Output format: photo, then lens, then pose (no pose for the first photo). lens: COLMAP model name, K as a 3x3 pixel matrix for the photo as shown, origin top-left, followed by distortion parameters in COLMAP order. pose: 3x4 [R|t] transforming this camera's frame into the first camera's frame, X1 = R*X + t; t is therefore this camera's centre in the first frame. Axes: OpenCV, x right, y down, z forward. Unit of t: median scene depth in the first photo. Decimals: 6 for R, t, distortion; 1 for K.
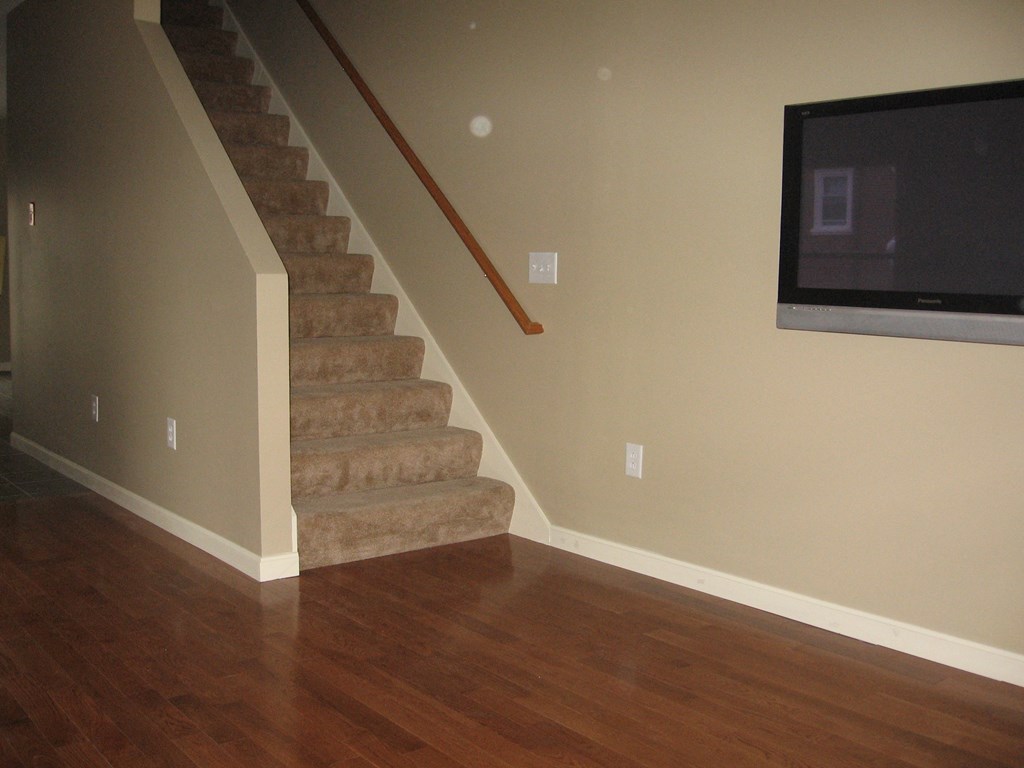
lens RADIAL K [[1056.4, 0, 509.2], [0, 1056.4, 387.9], [0, 0, 1]] dist [-0.156885, 0.142730]
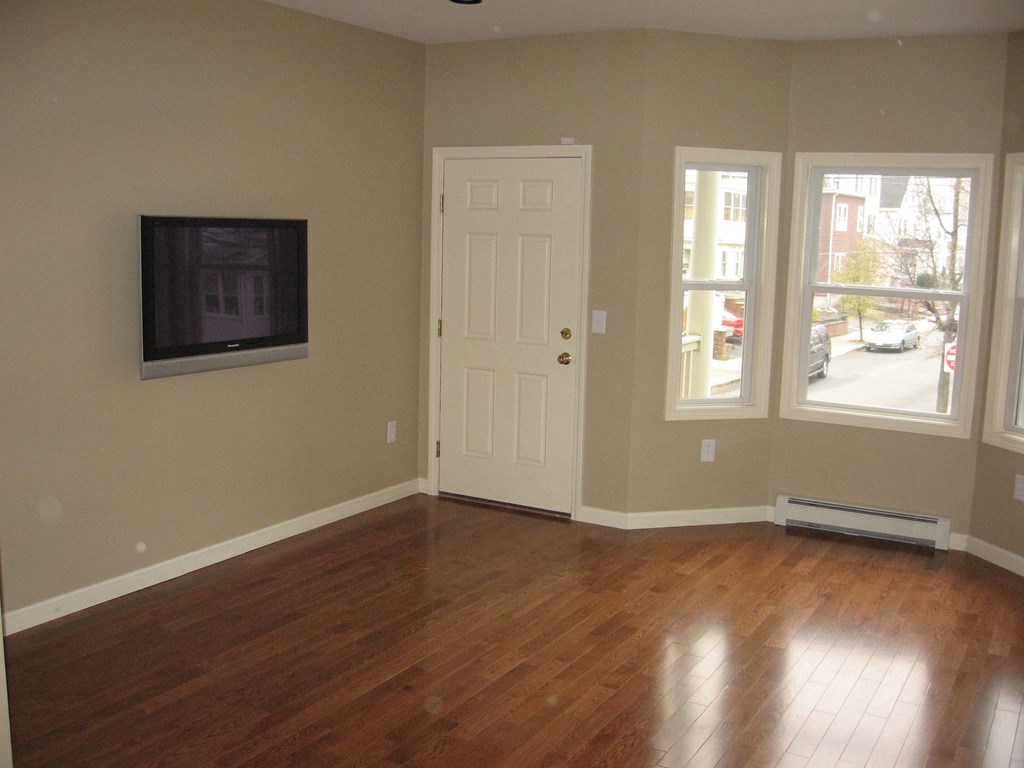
lens RADIAL K [[1056.4, 0, 509.2], [0, 1056.4, 387.9], [0, 0, 1]] dist [-0.156885, 0.142730]
pose [[-0.355730, -0.159770, 0.920831, -1.314696], [0.075240, 0.977186, 0.198614, -0.318518], [-0.931555, 0.139936, -0.335593, 1.160868]]
